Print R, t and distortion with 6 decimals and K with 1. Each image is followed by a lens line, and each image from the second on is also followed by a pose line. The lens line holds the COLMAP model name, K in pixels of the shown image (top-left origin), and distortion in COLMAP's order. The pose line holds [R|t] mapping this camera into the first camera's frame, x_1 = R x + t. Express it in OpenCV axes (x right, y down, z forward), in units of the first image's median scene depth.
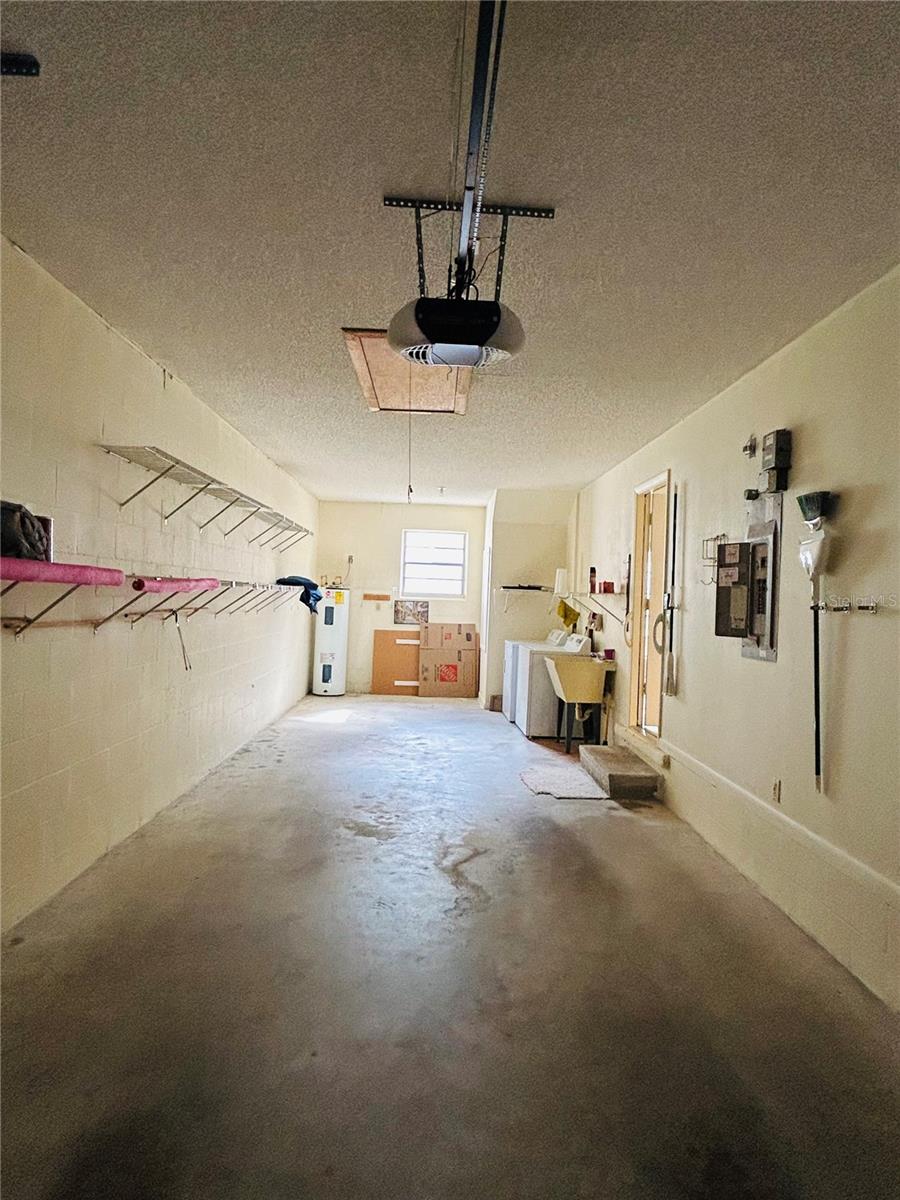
lens RADIAL K [[689.3, 0, 450.6], [0, 689.3, 599.4], [0, 0, 1]] dist [-0.005383, -0.001090]
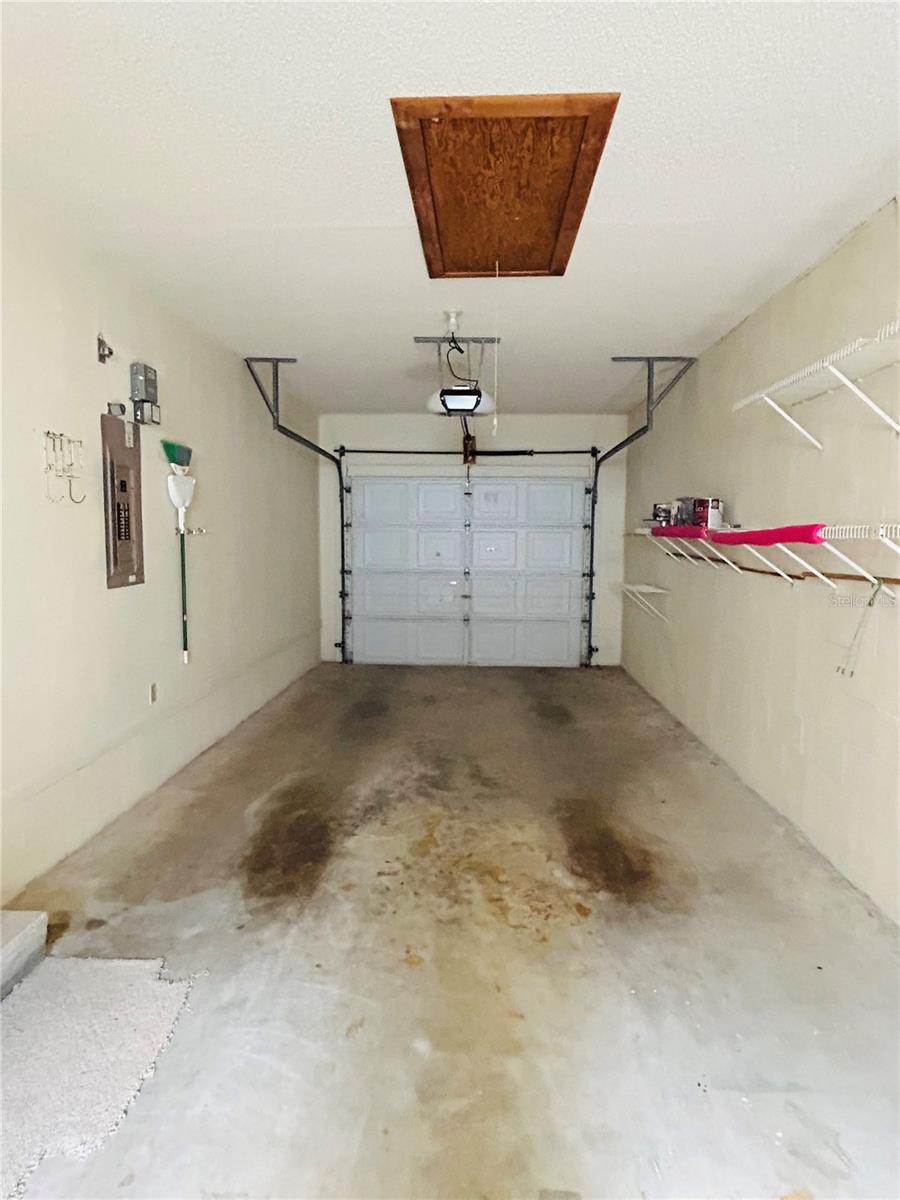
lens RADIAL K [[689.3, 0, 450.9], [0, 689.3, 599.8], [0, 0, 1]] dist [-0.005383, -0.001090]
pose [[-0.997299, -0.039645, 0.061824, -0.060692], [-0.034084, 0.995489, 0.088544, 0.003944], [-0.065056, 0.086198, -0.994152, 1.570821]]
